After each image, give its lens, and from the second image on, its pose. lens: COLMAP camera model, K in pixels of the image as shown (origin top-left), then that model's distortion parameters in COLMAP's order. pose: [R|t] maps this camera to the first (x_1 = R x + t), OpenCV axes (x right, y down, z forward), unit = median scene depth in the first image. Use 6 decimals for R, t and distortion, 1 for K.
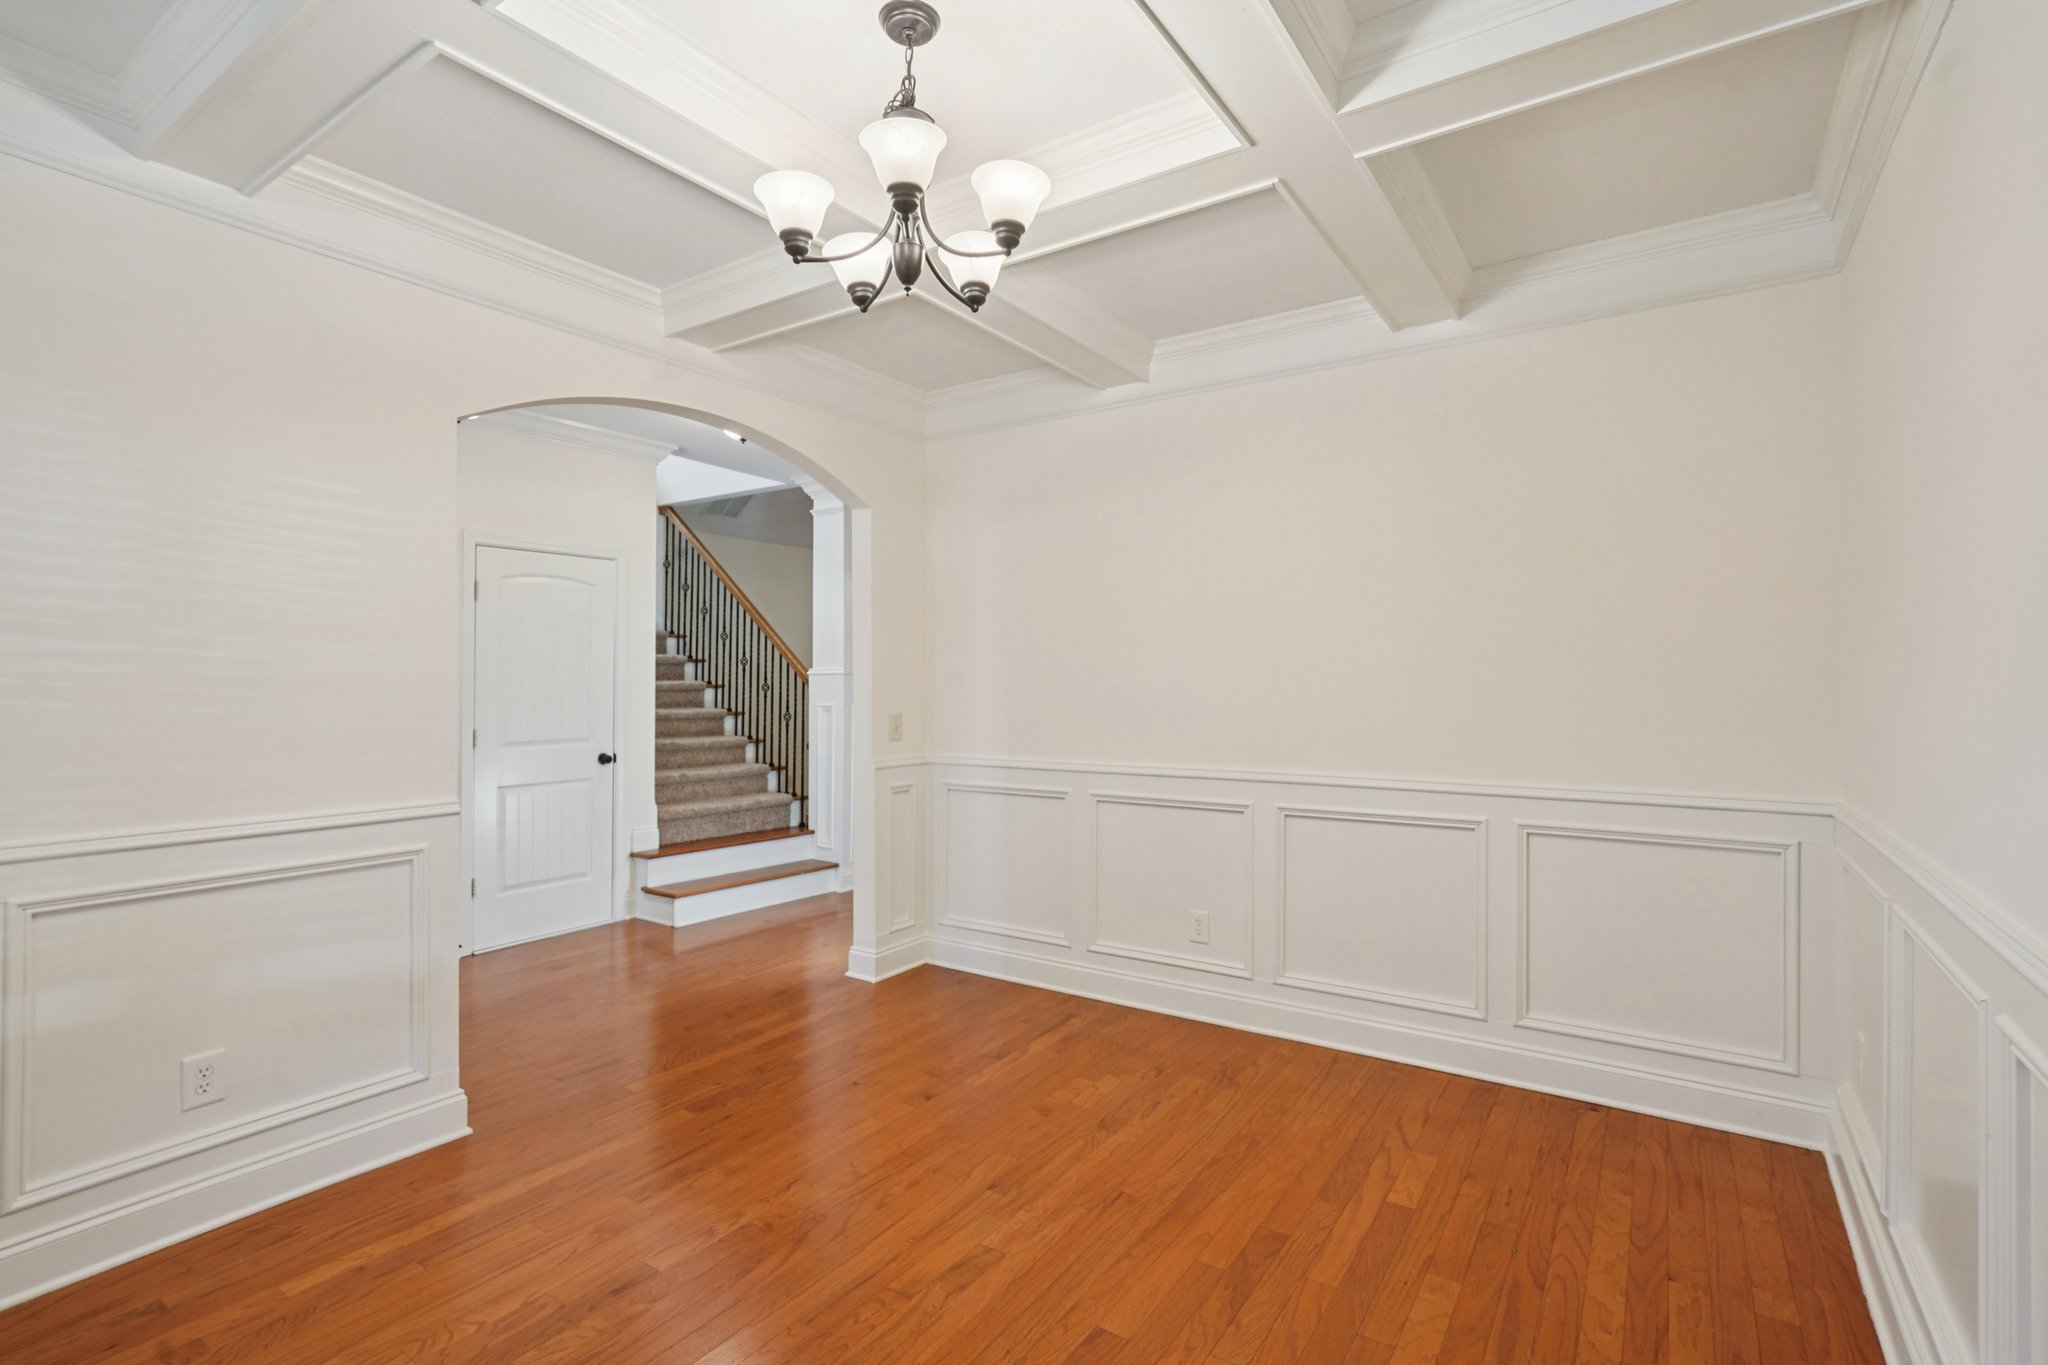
lens RADIAL K [[947.6, 0, 1018.9], [0, 947.6, 691.4], [0, 0, 1]] dist [-0.000021, 0.000038]
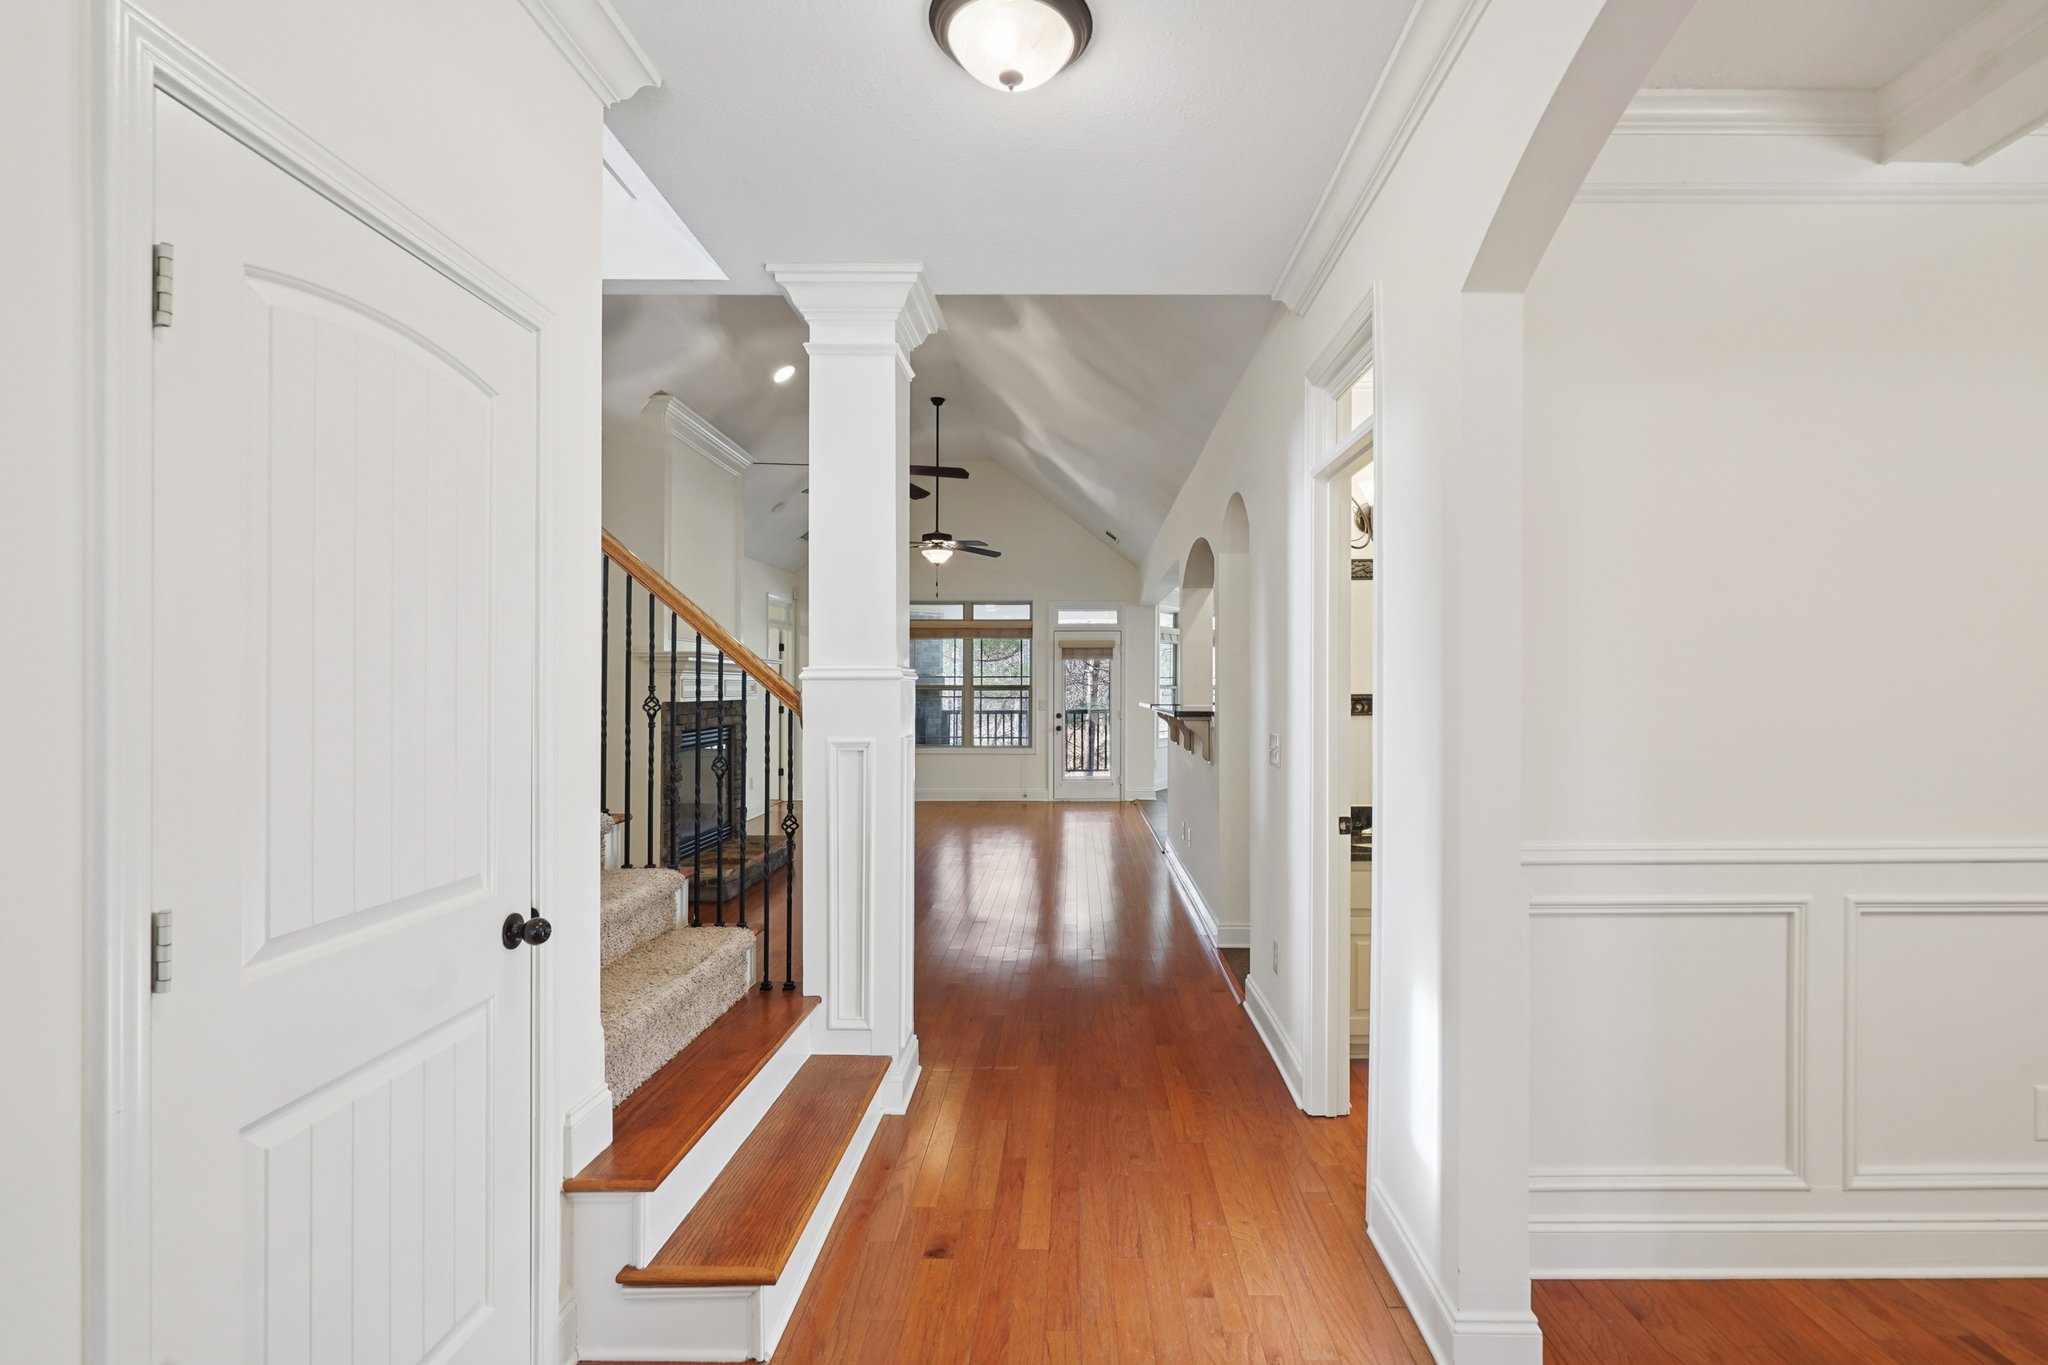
lens RADIAL K [[974.7, 0, 1075.1], [0, 974.7, 693.2], [0, 0, 1]] dist [-0.002195, -0.000343]
pose [[0.822668, -0.002462, 0.568517, -0.564398], [0.003176, 0.999995, -0.000264, -0.012984], [-0.568513, 0.002023, 0.822672, 0.730424]]
